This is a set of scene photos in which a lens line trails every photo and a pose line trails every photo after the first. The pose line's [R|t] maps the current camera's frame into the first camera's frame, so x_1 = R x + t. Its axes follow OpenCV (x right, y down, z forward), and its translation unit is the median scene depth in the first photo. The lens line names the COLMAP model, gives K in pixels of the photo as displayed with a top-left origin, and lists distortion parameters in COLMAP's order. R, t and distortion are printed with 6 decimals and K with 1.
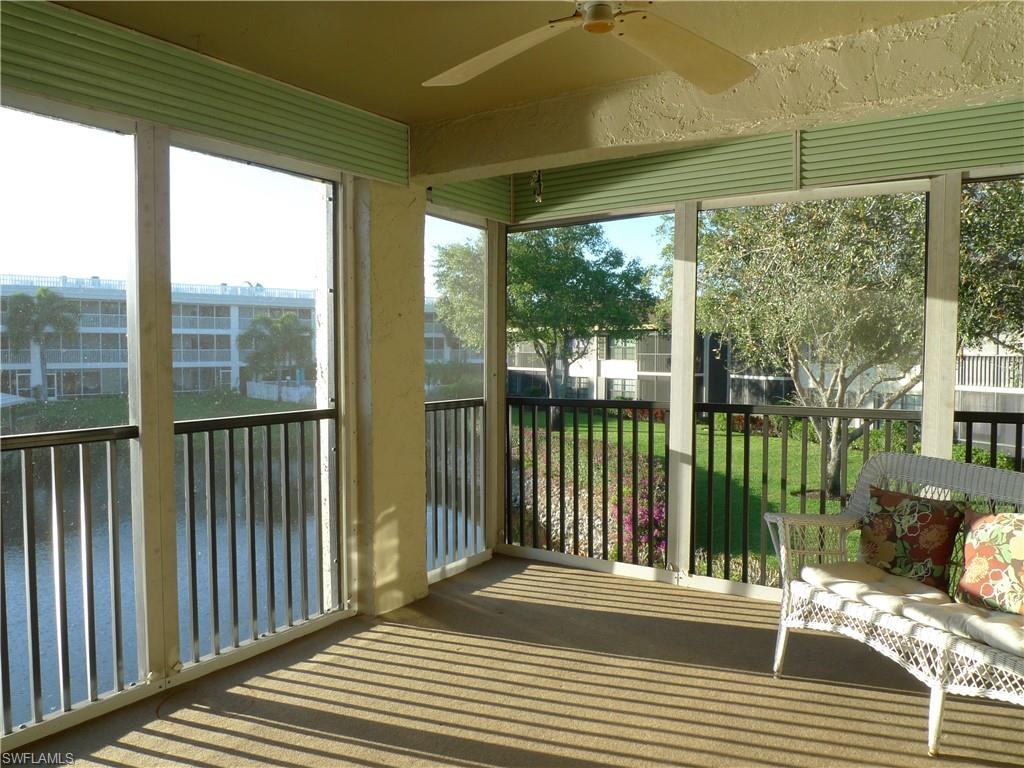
lens RADIAL K [[762.2, 0, 523.6], [0, 762.2, 385.0], [0, 0, 1]] dist [-0.007358, -0.030378]
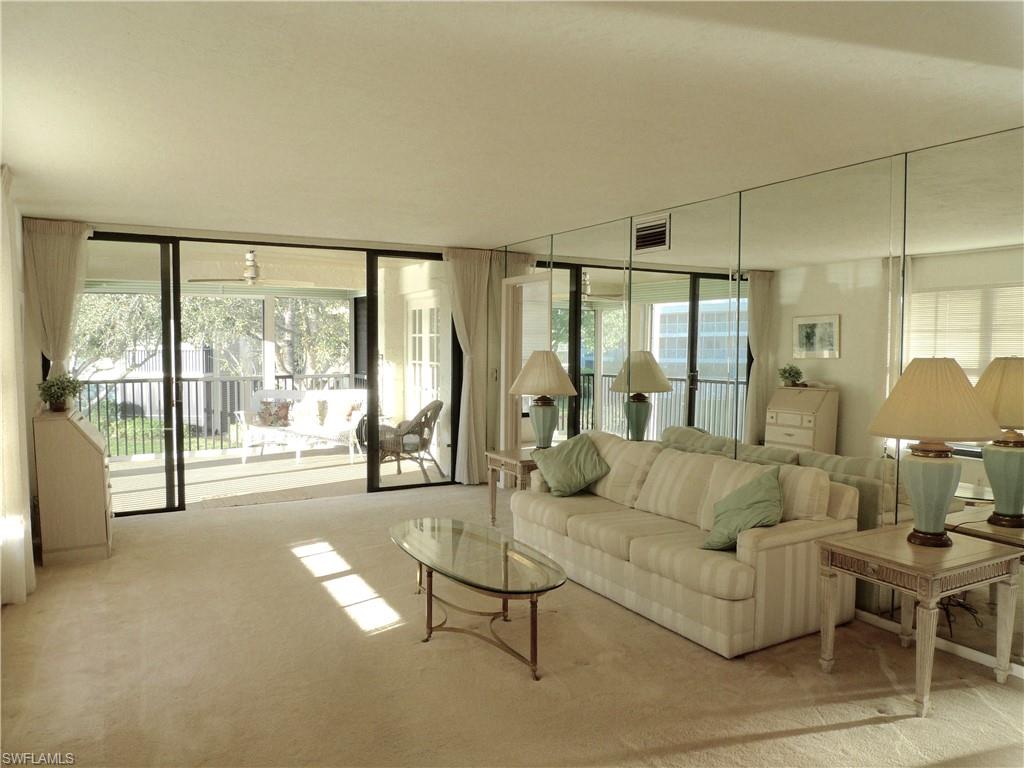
lens RADIAL K [[762.2, 0, 523.6], [0, 762.2, 385.0], [0, 0, 1]] dist [-0.007358, -0.030378]
pose [[0.460712, -0.046061, 0.886354, -1.796810], [0.031578, 0.998871, 0.035495, -0.002425], [-0.886988, 0.011636, 0.461647, -1.357451]]
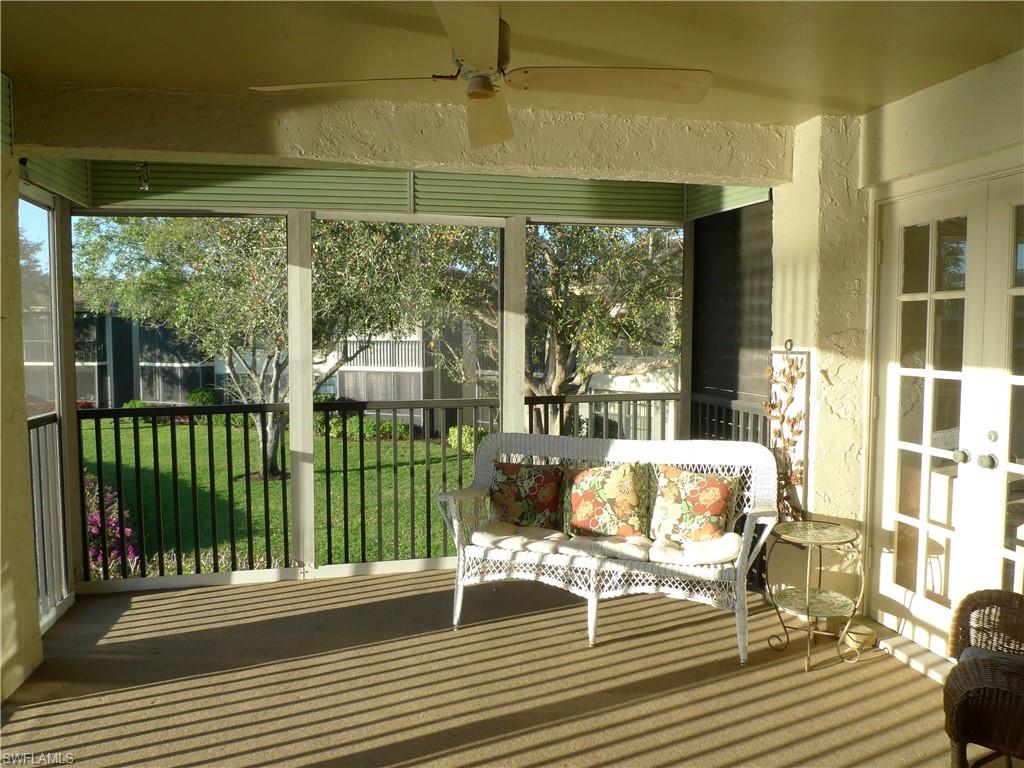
lens RADIAL K [[762.2, 0, 523.6], [0, 762.2, 385.0], [0, 0, 1]] dist [-0.007358, -0.030378]
pose [[0.688814, -0.053135, 0.722989, -0.444460], [0.033974, 0.998581, 0.041021, -0.046231], [-0.724142, -0.003693, 0.689641, 0.093562]]
